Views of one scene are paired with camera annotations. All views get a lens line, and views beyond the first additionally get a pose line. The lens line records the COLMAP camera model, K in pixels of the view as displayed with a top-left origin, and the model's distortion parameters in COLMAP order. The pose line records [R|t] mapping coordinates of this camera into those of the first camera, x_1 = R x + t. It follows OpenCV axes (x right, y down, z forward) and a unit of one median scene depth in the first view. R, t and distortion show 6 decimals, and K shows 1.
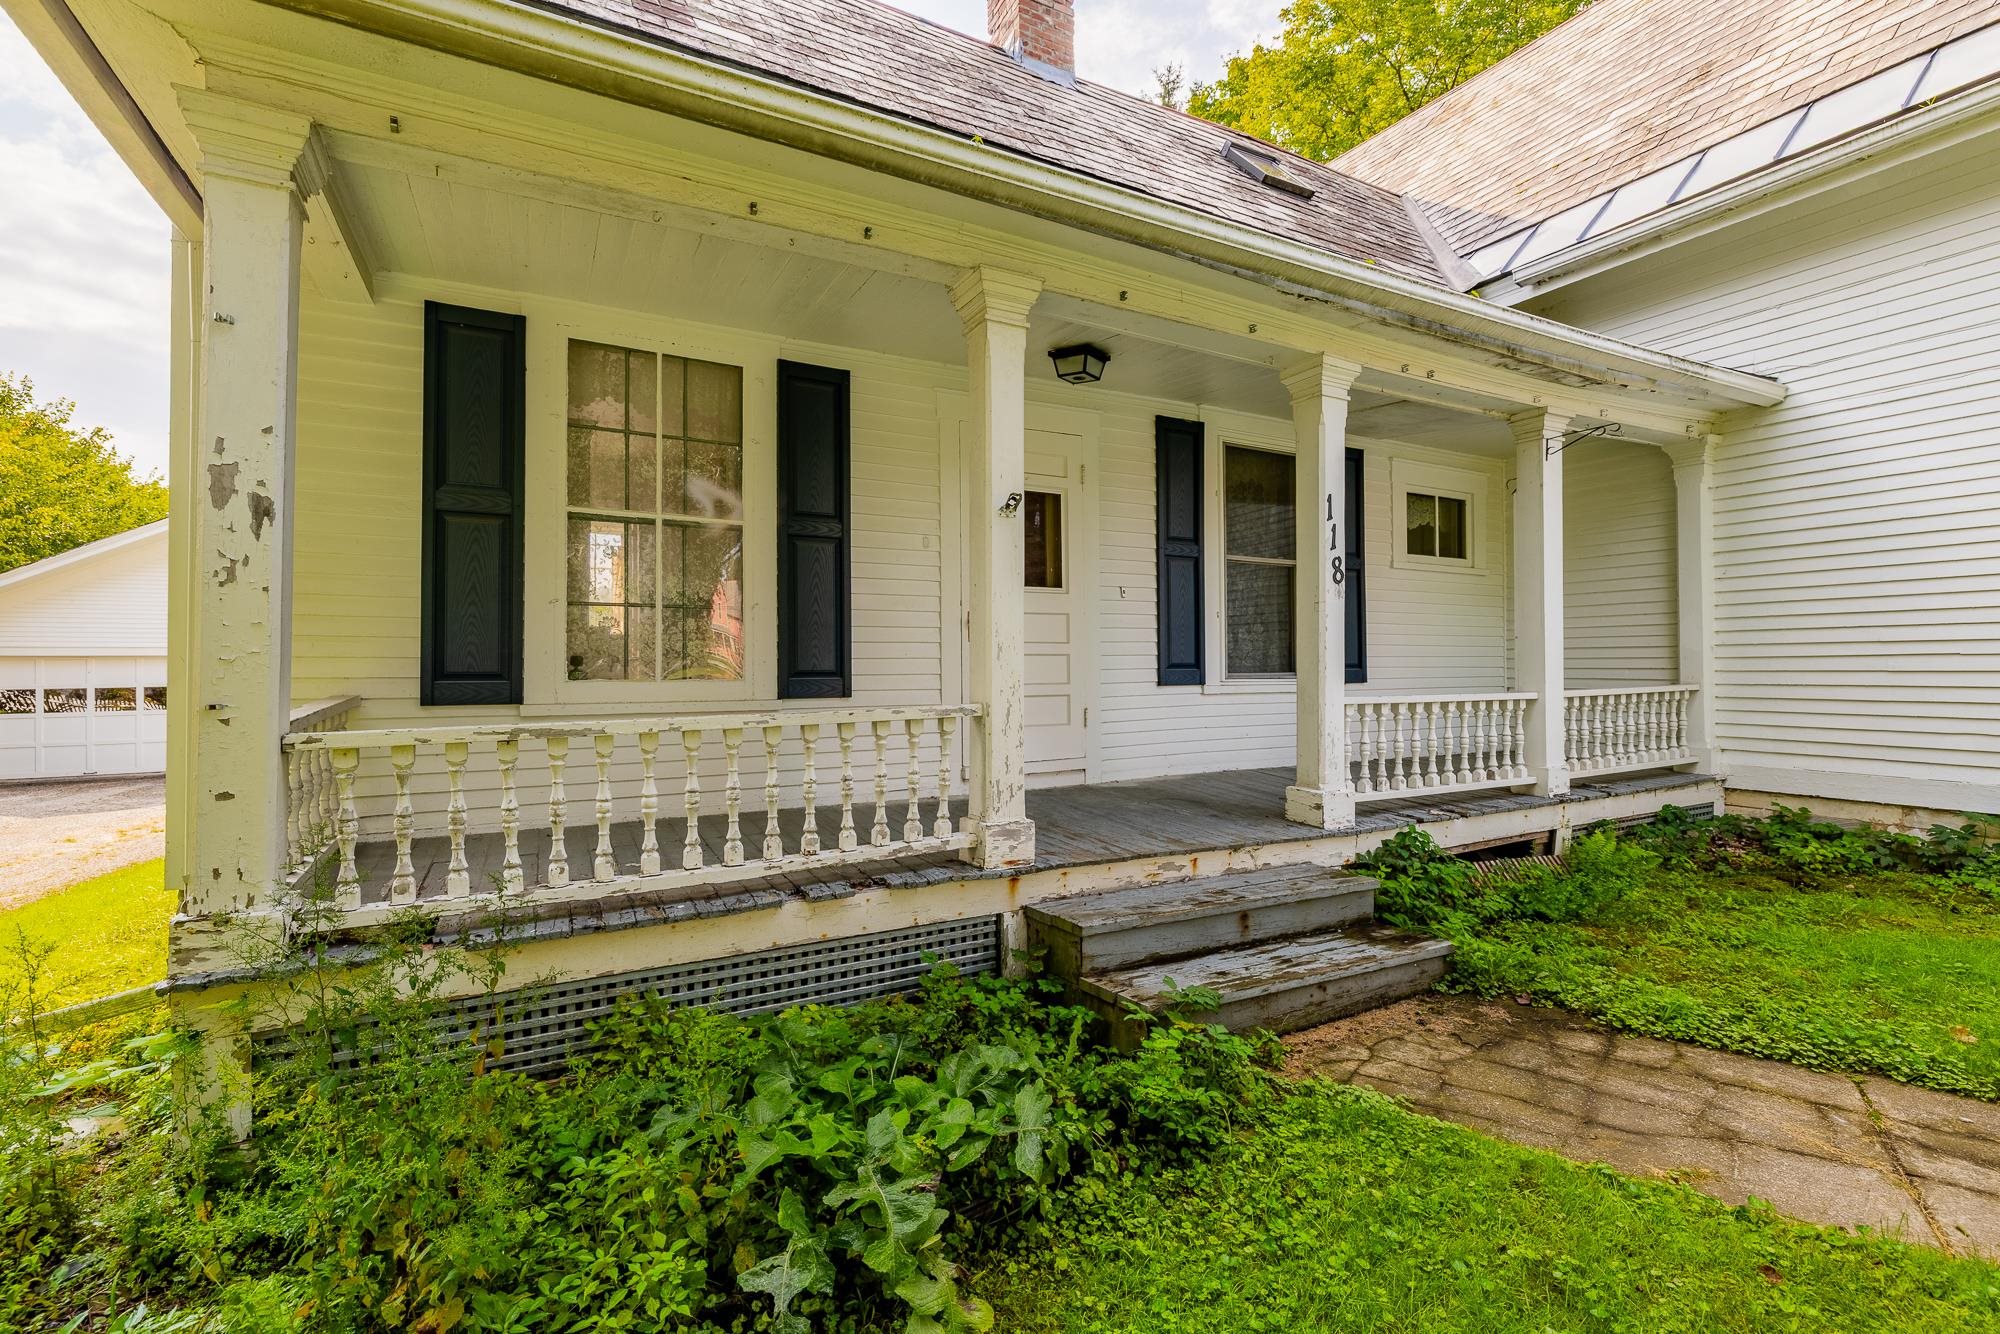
lens RADIAL K [[867.1, 0, 1000.0], [0, 867.1, 667.0], [0, 0, 1]] dist [0.012430, -0.000088]
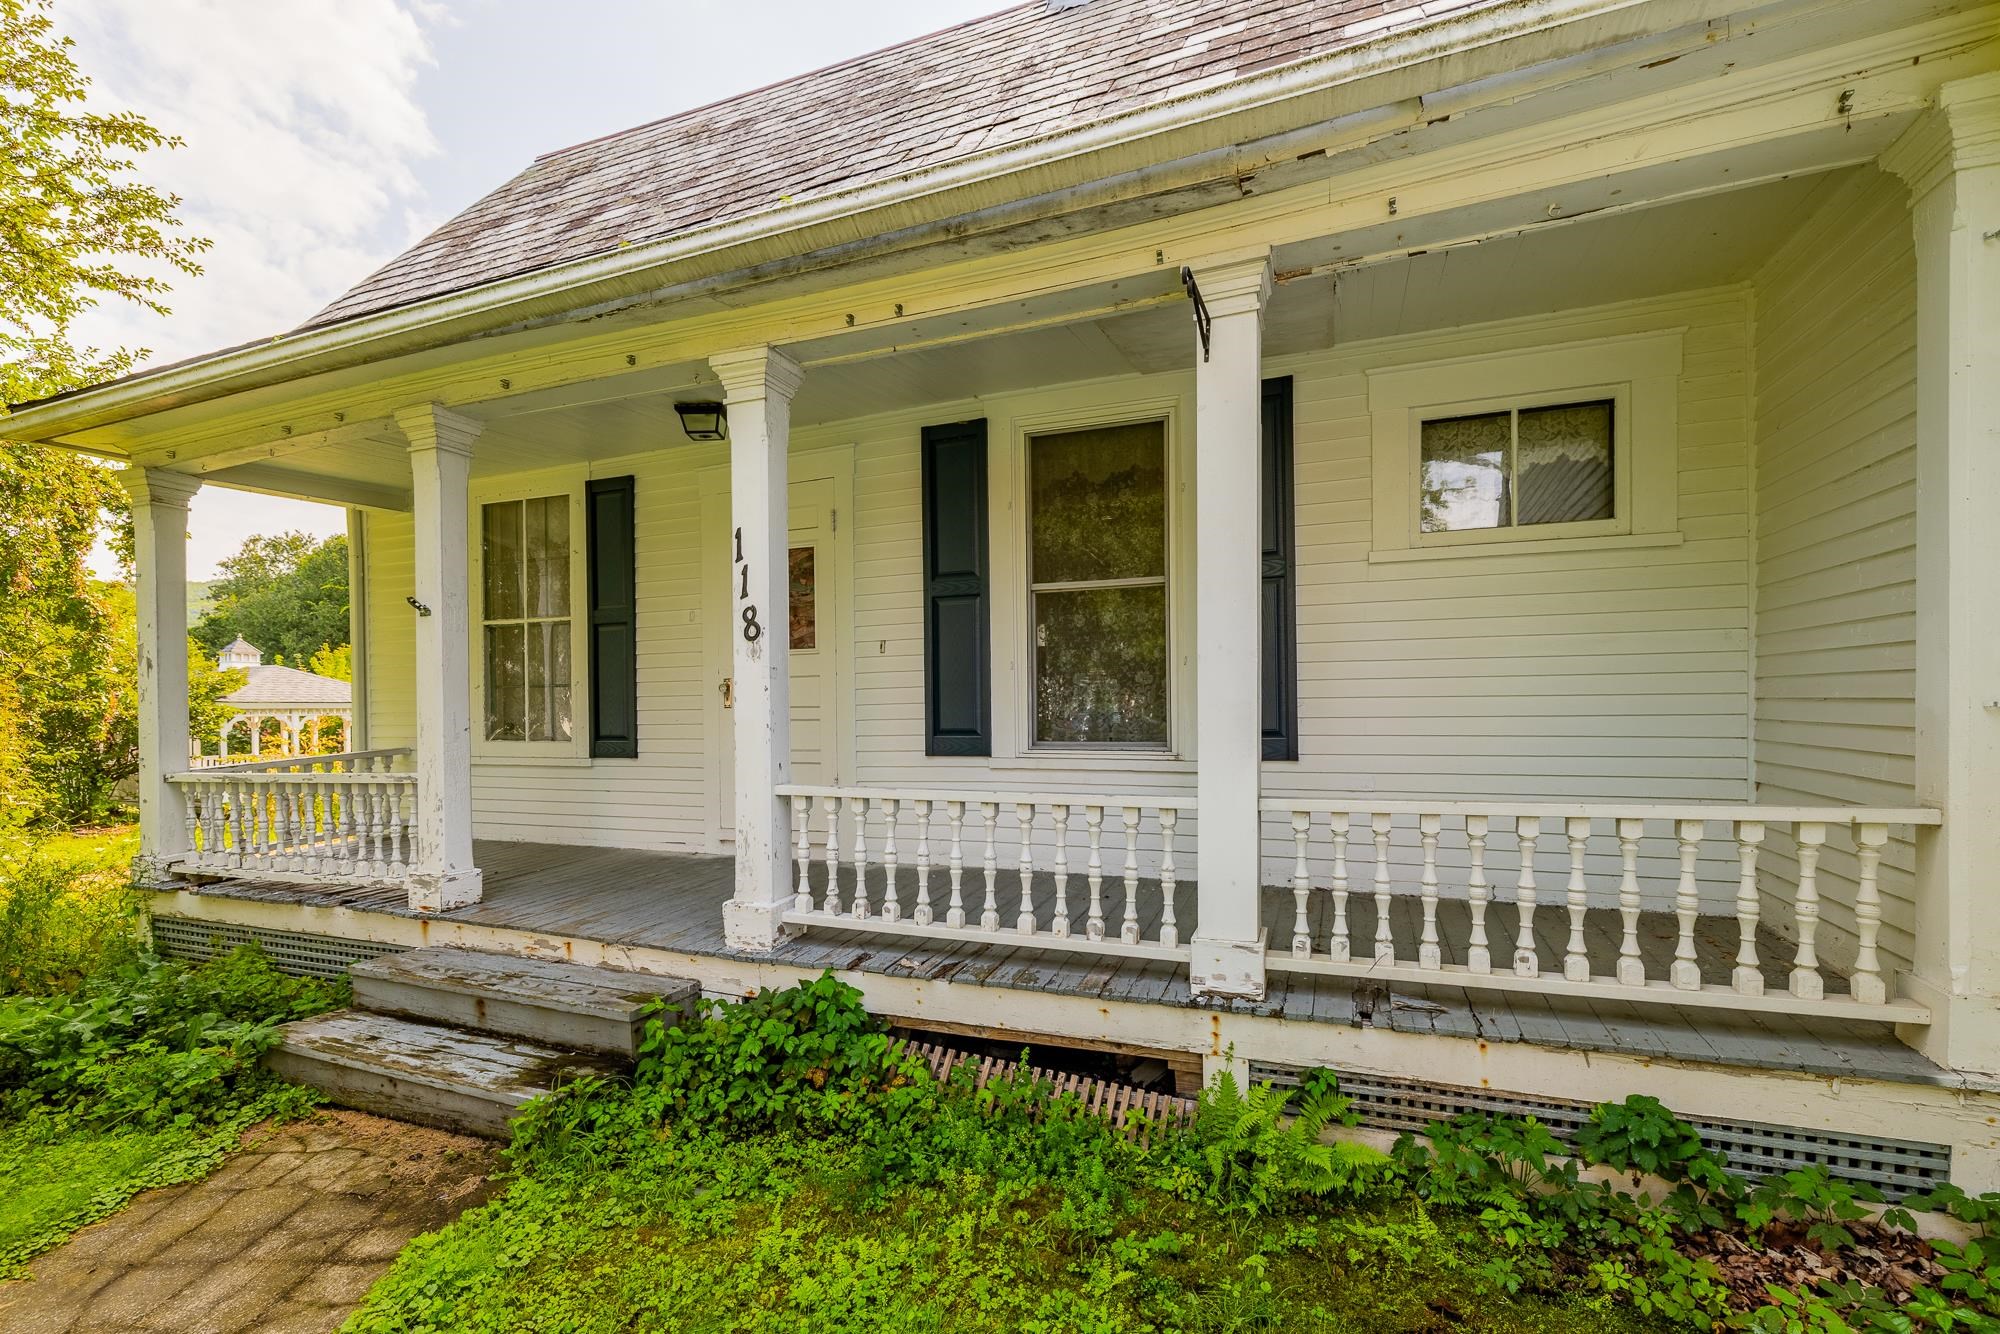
lens RADIAL K [[919.2, 0, 995.4], [0, 919.2, 713.3], [0, 0, 1]] dist [-0.000236, 0.000492]
pose [[0.630113, -0.002736, -0.776499, 0.986448], [0.007358, 0.999970, 0.002448, -0.023145], [0.776469, -0.007256, 0.630114, 0.549547]]
